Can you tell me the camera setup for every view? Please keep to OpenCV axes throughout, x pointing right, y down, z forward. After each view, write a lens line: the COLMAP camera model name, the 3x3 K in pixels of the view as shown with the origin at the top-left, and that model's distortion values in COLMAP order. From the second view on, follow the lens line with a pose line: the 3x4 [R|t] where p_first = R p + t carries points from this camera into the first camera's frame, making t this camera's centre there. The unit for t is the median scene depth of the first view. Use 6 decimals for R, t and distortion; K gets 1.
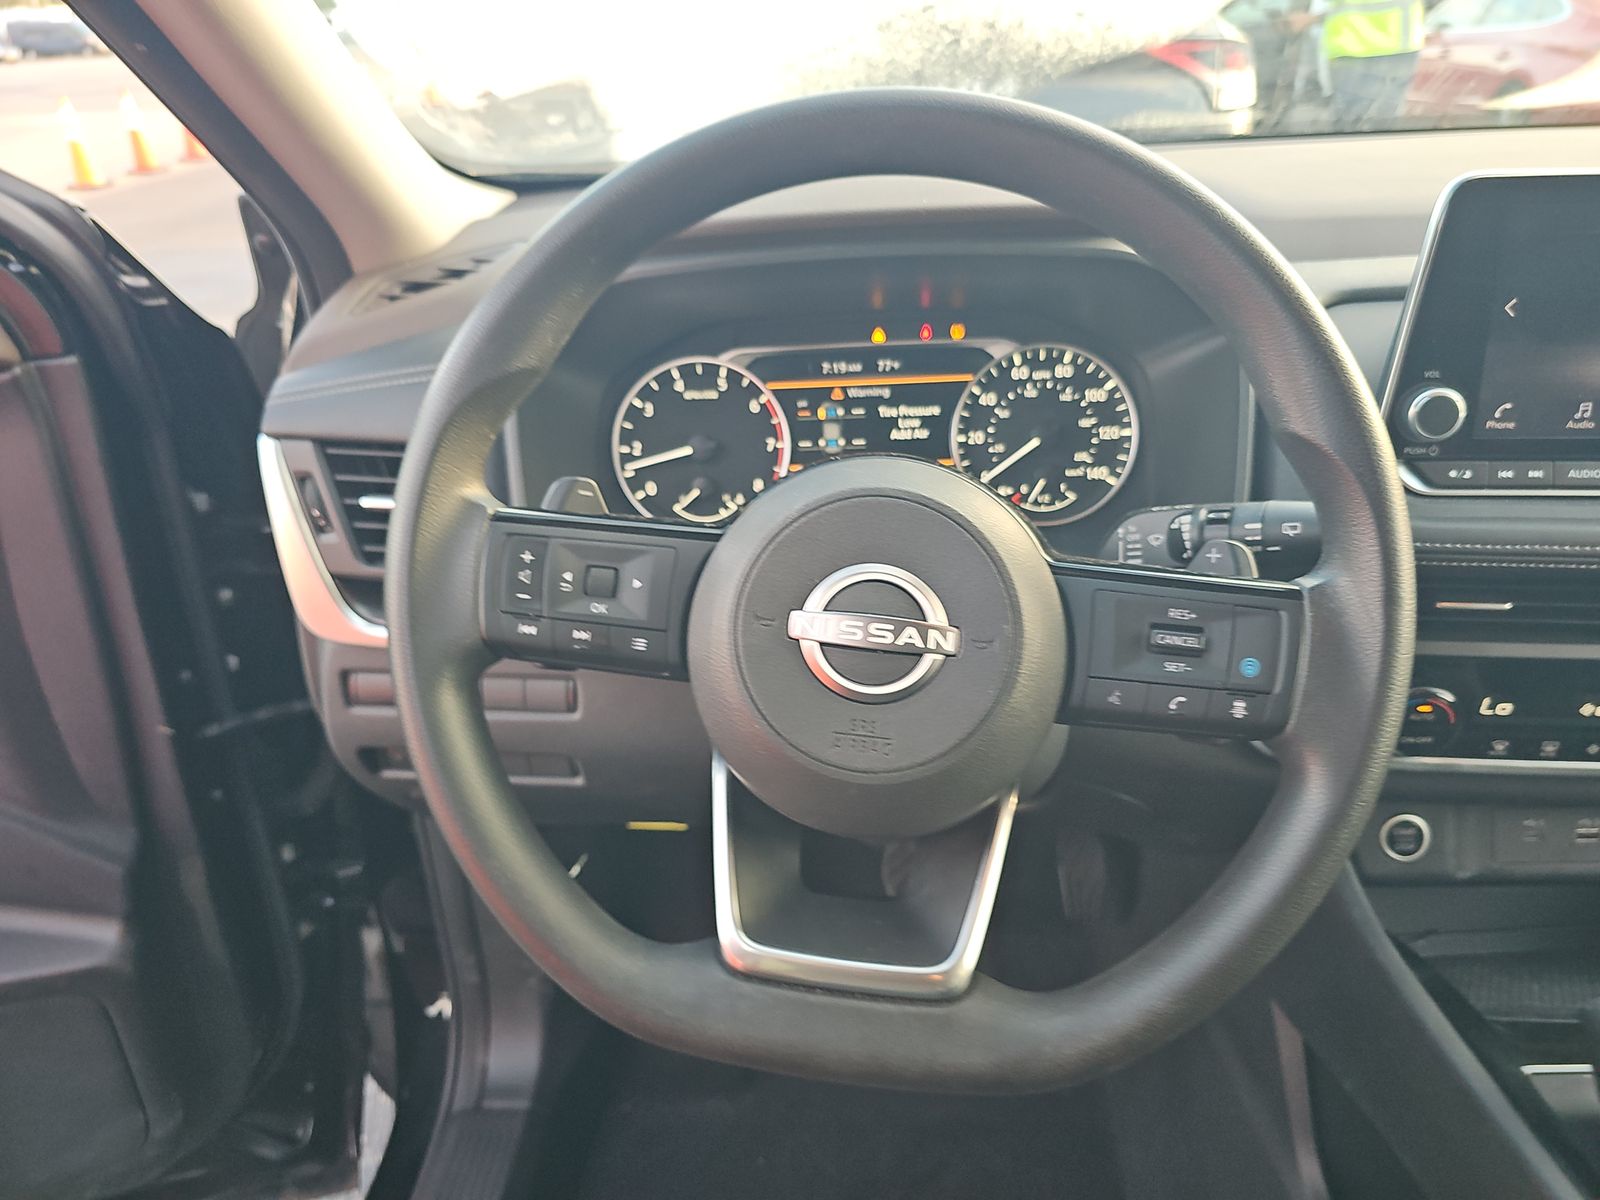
lens RADIAL K [[1073.5, 0, 809.8], [0, 1073.5, 599.6], [0, 0, 1]] dist [-0.003089, -0.003227]
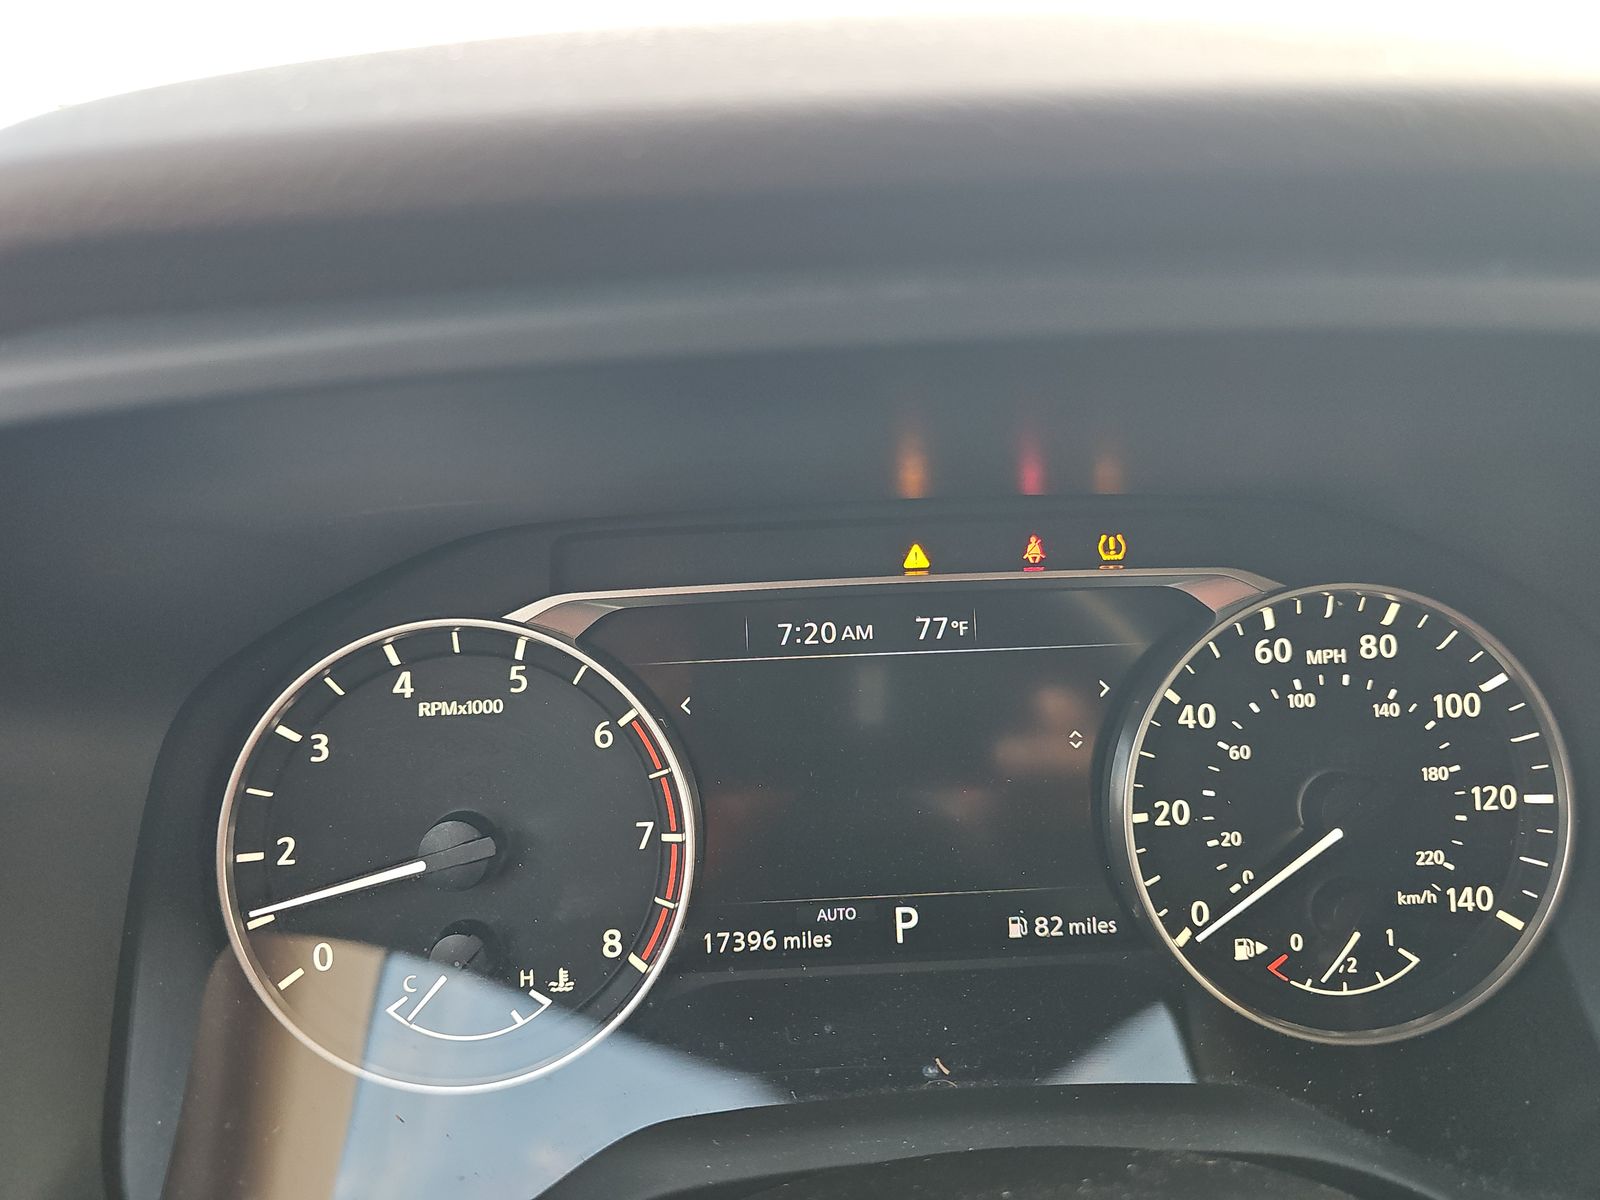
lens RADIAL K [[1091.1, 0, 789.2], [0, 1091.1, 595.7], [0, 0, 1]] dist [-0.014576, -0.002754]
pose [[0.994414, -0.005479, 0.105406, -0.026902], [0.017203, 0.993711, -0.110646, -0.189843], [-0.104137, 0.111841, 0.988255, 0.615440]]
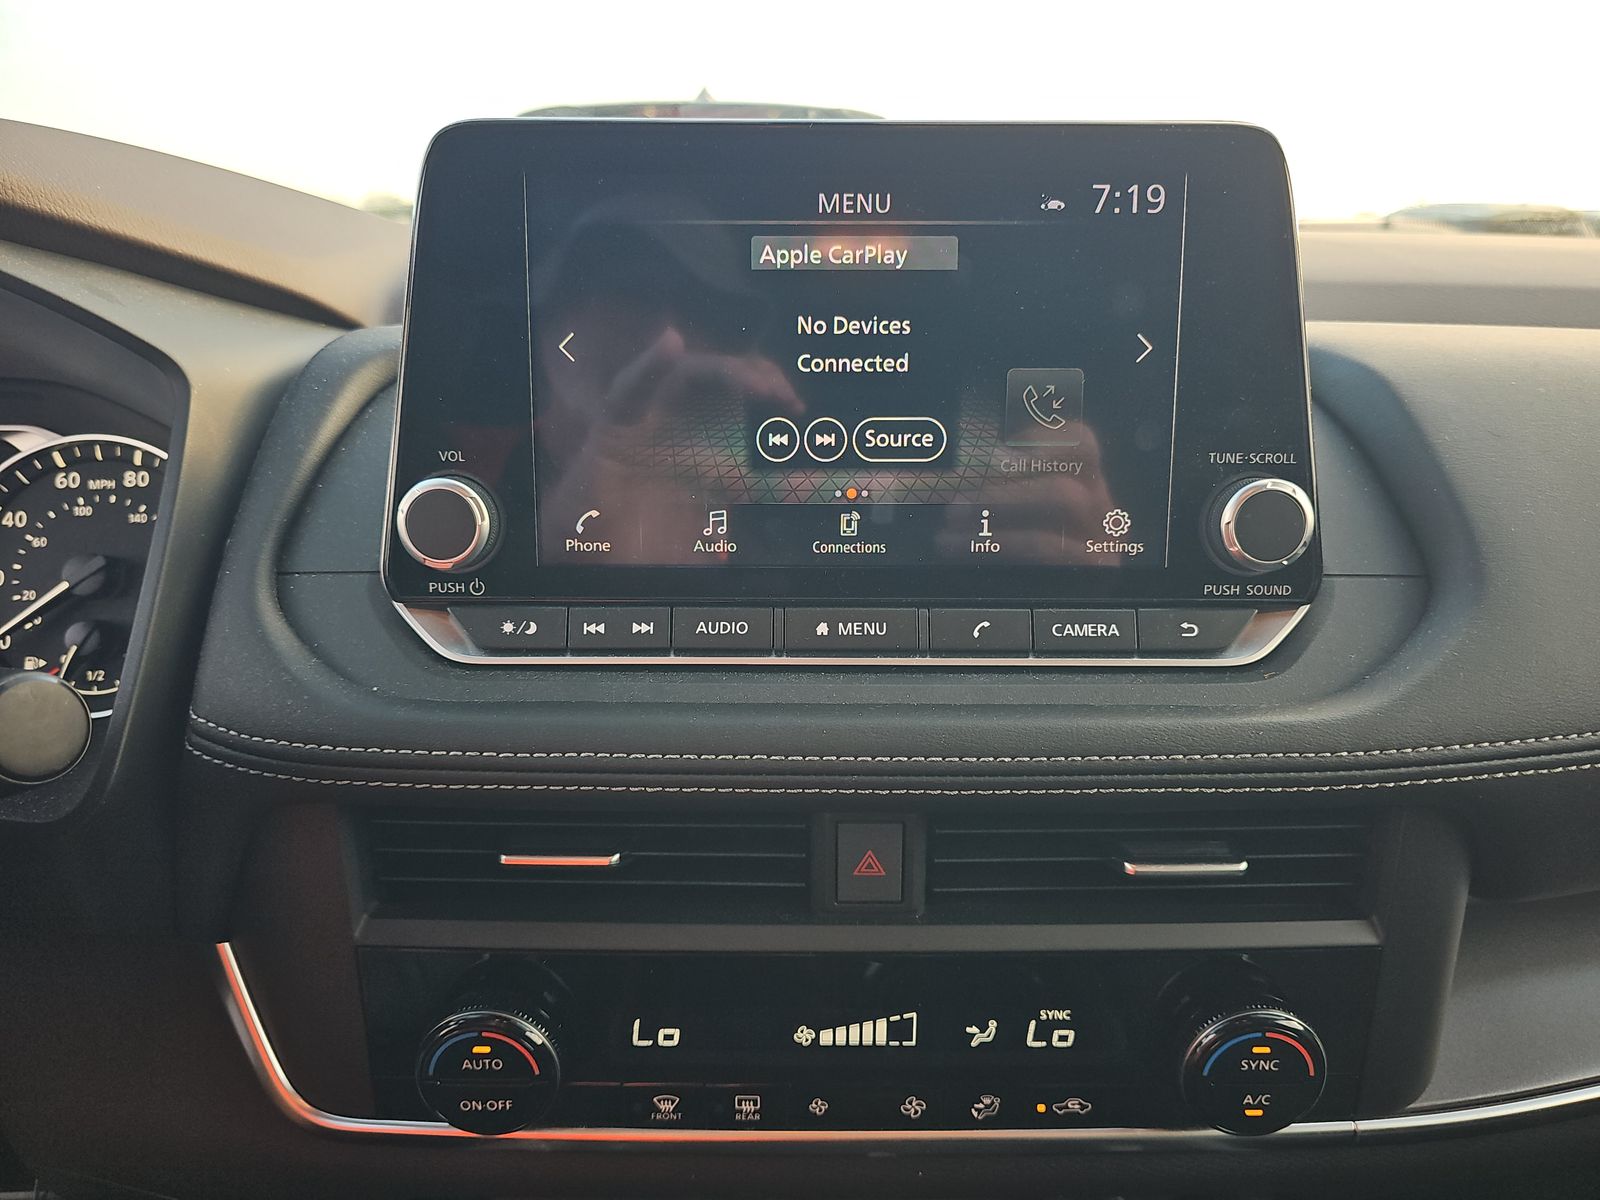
lens RADIAL K [[1073.5, 0, 799.1], [0, 1073.5, 600.4], [0, 0, 1]] dist [-0.003089, -0.003227]
pose [[0.993662, 0.012144, 0.111754, 0.561772], [0.008015, 0.983964, -0.178189, -0.021883], [-0.112126, 0.177955, 0.977630, 0.334470]]
